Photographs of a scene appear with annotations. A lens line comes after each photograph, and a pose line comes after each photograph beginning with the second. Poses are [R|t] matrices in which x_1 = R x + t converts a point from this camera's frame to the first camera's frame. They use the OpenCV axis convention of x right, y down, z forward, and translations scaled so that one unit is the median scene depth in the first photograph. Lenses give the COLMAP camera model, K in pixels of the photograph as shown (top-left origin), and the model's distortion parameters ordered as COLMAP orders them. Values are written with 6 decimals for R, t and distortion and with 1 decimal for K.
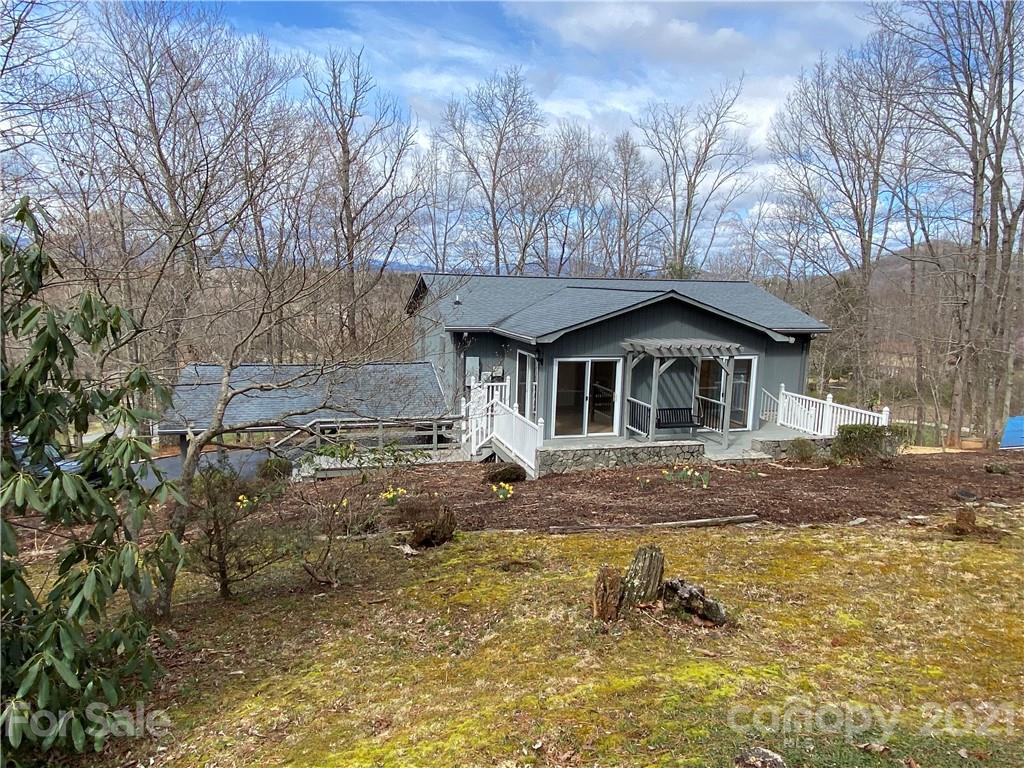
lens RADIAL K [[665.1, 0, 509.8], [0, 665.1, 382.2], [0, 0, 1]] dist [0.002191, 0.000103]
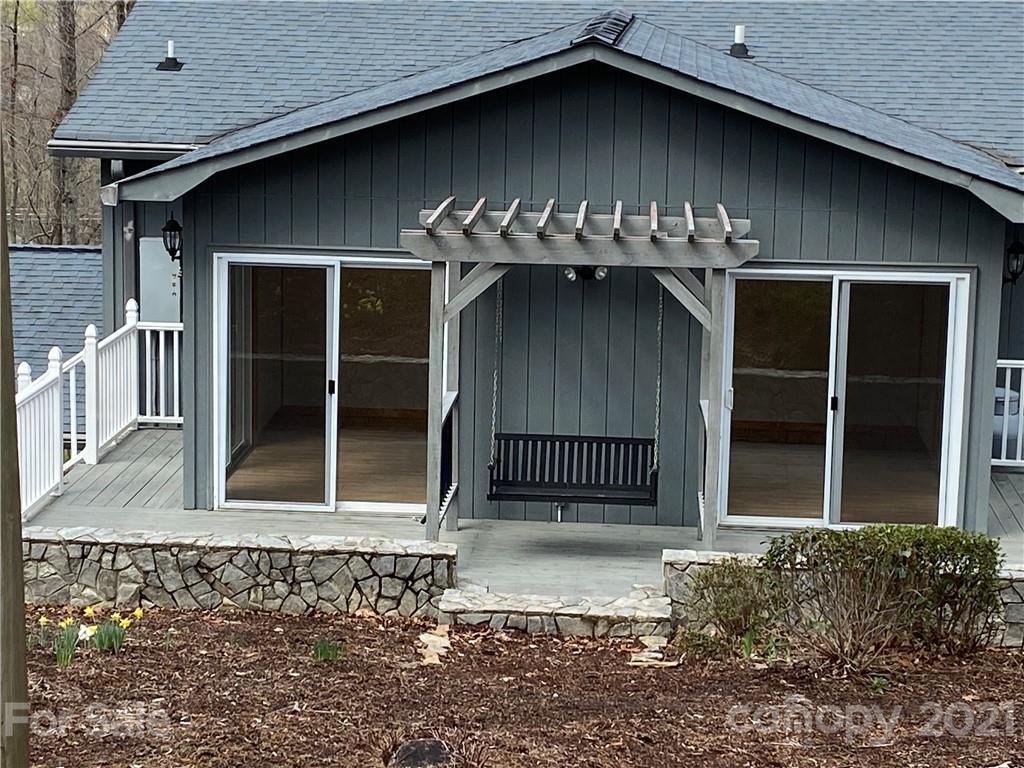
lens RADIAL K [[2305.8, 0, 513.1], [0, 2305.8, 384.1], [0, 0, 1]] dist [0.077796, 0.000000]
pose [[0.952993, 0.057905, -0.297409, 0.519402], [-0.049764, 0.998152, 0.034879, -0.018819], [0.298879, -0.018440, 0.954113, 0.006006]]
